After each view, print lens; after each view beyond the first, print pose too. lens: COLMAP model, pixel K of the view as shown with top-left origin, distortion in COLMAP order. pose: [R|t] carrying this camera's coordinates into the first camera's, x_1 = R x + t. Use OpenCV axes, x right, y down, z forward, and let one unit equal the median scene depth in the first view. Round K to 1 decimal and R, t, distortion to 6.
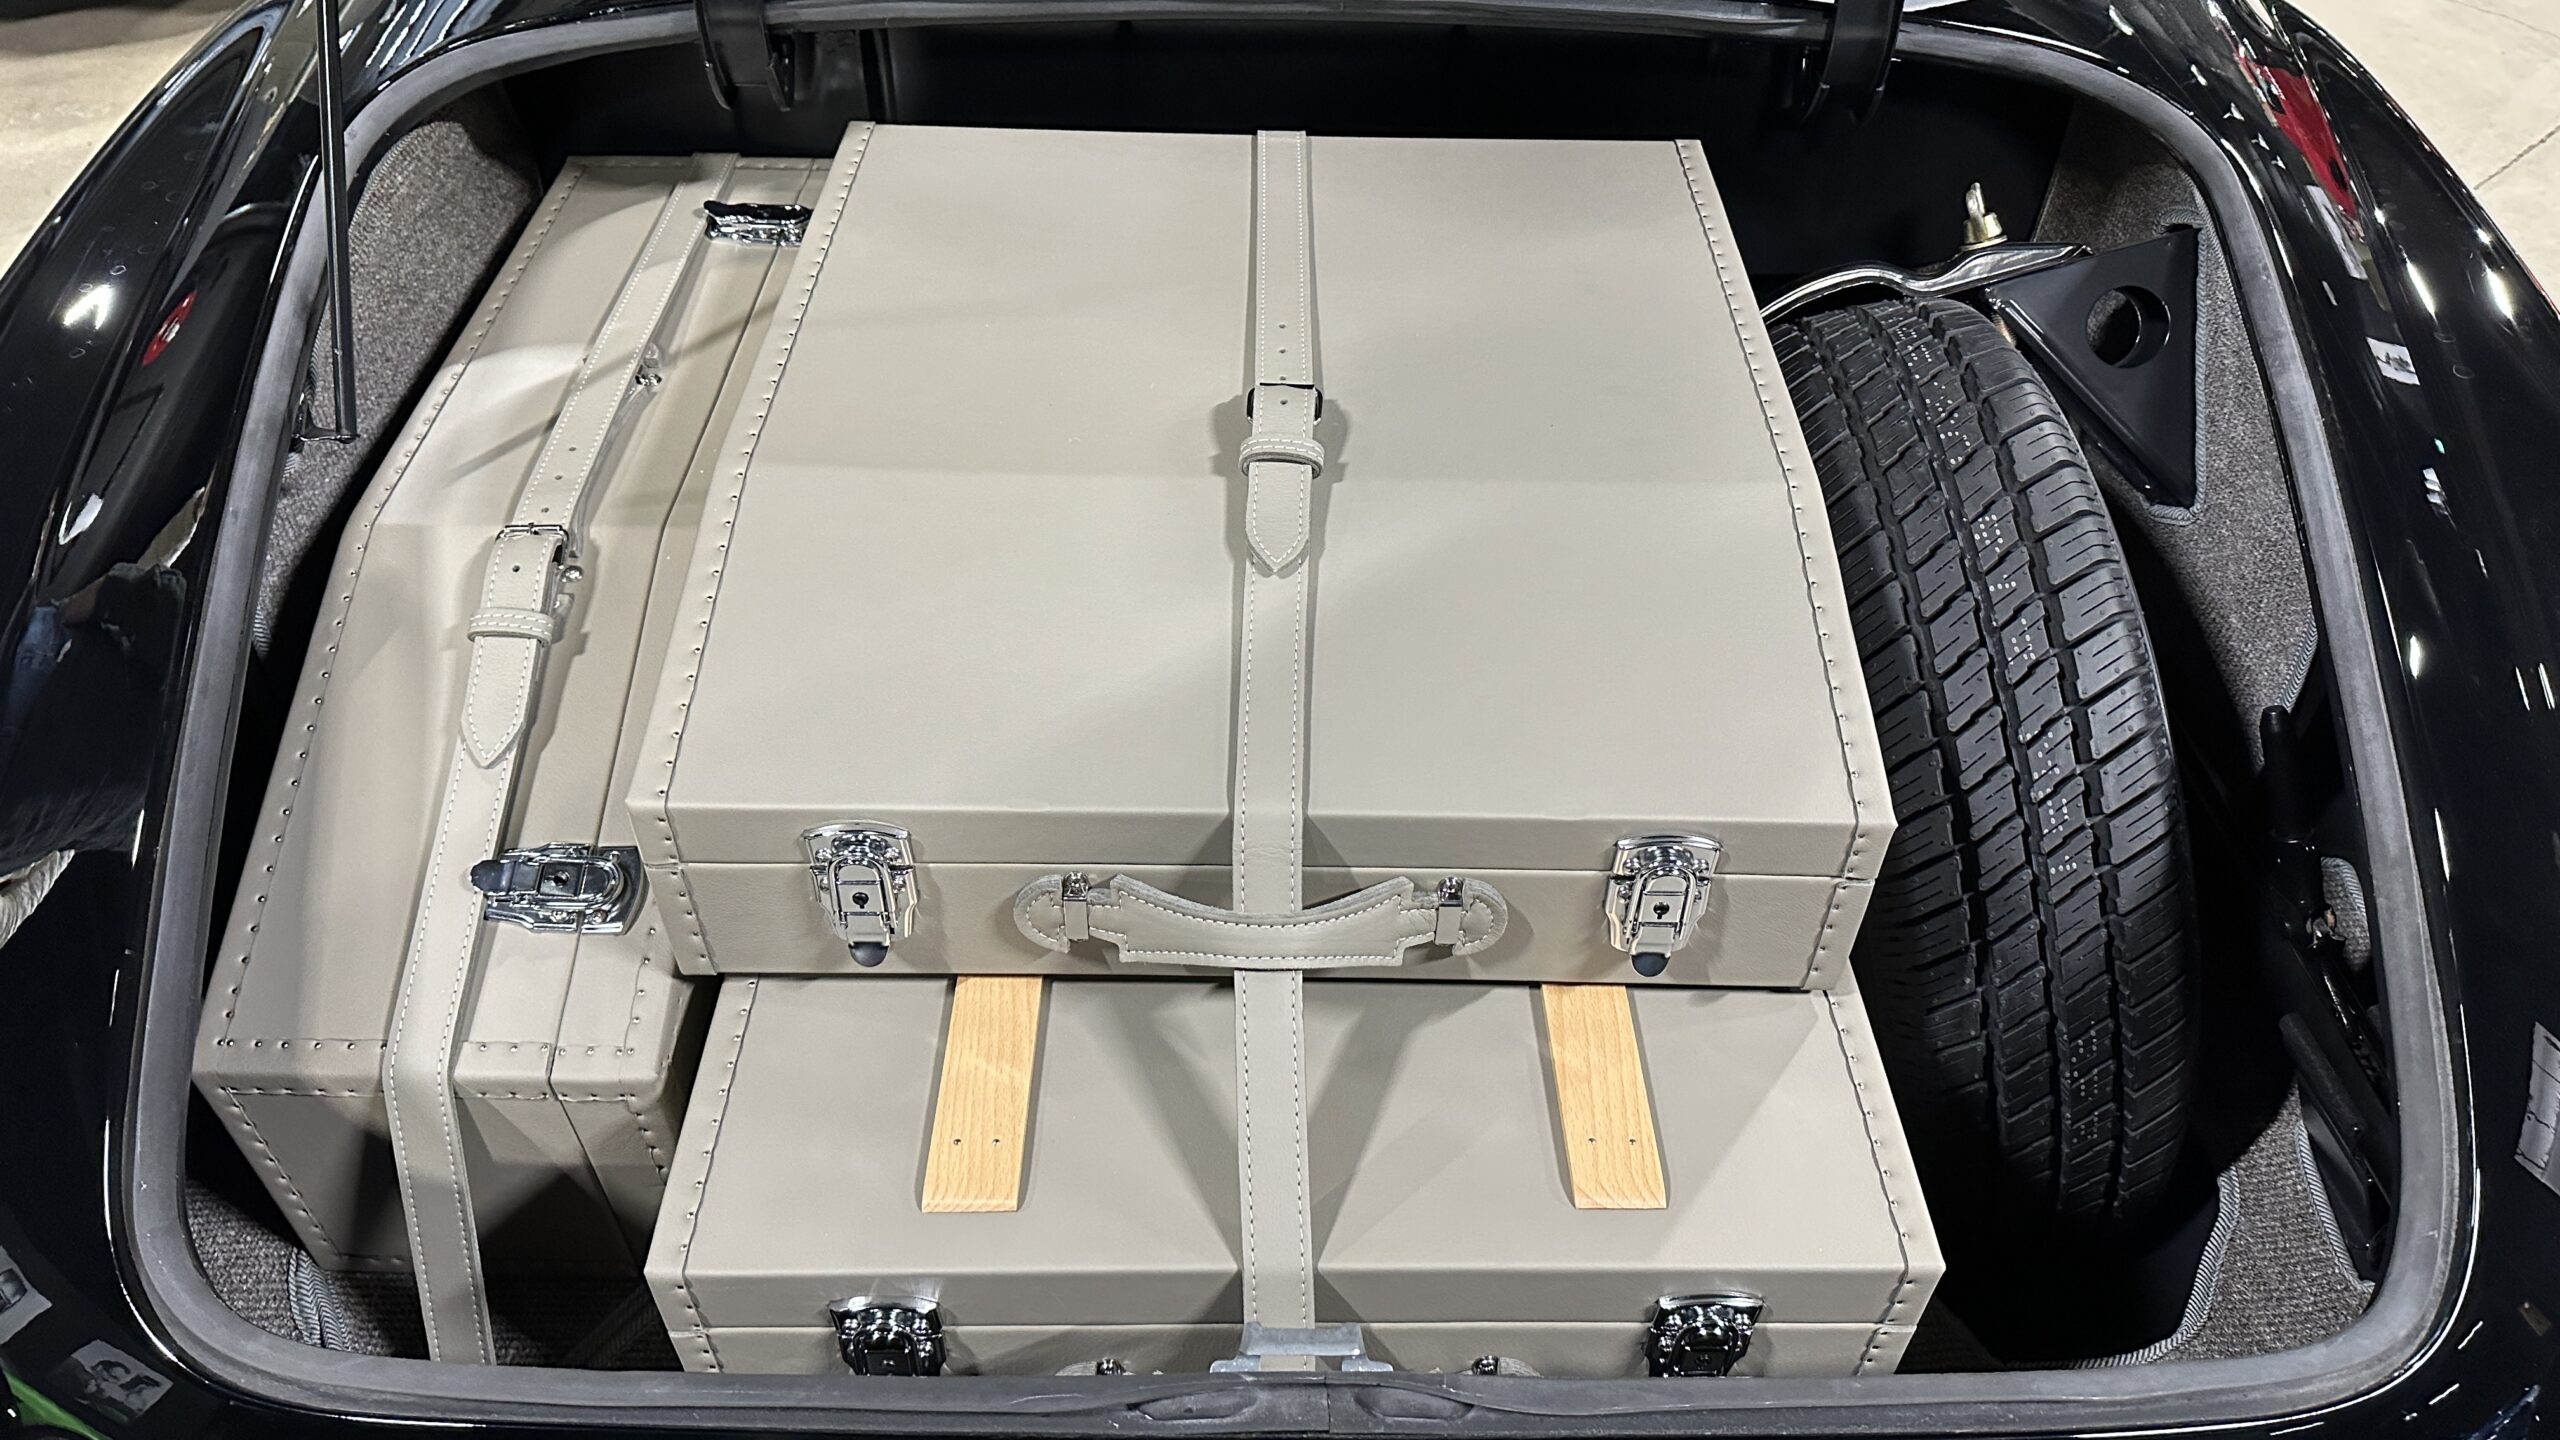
lens RADIAL K [[1776.5, 0, 1271.8], [0, 1776.5, 703.4], [0, 0, 1]] dist [0.120750, -0.245084]
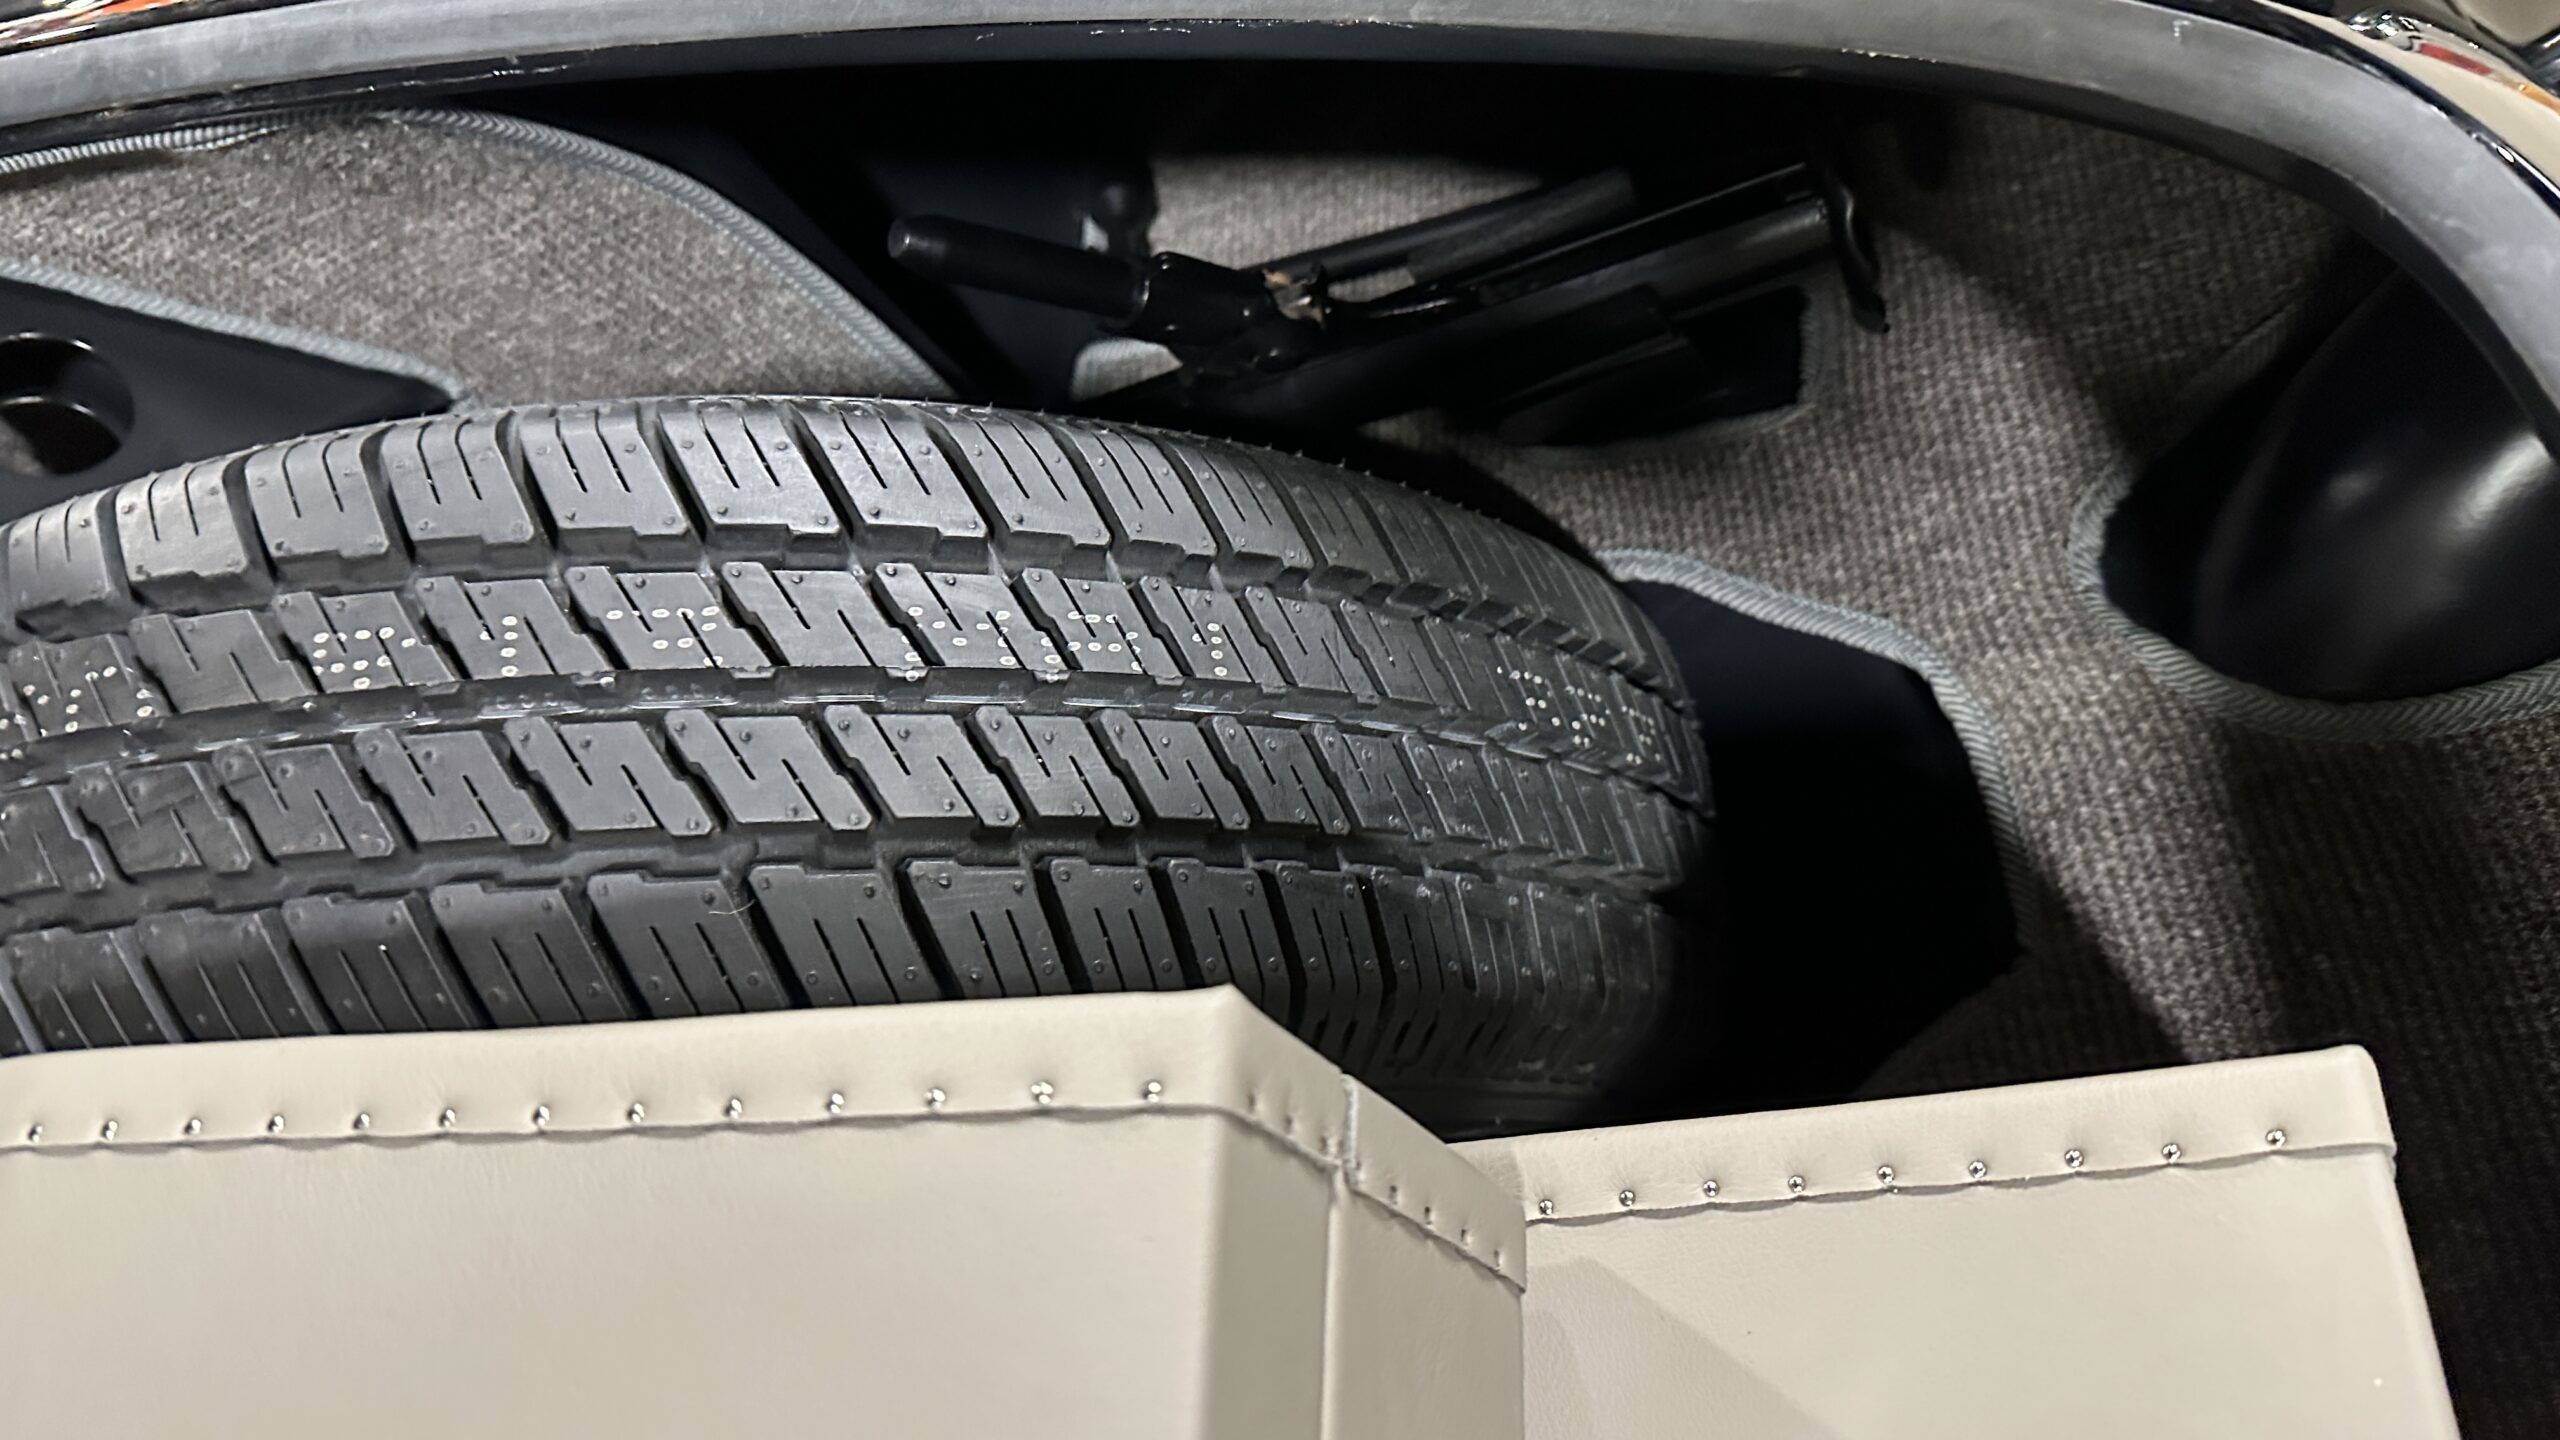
lens RADIAL K [[1835.1, 0, 1280.0], [0, 1835.1, 720.0], [0, 0, 1]] dist [0.064597, -0.124188]
pose [[0.032752, -0.879505, 0.474761, 0.202992], [0.936403, 0.193060, 0.293049, -0.022476], [-0.349396, 0.434969, 0.829894, 0.605797]]
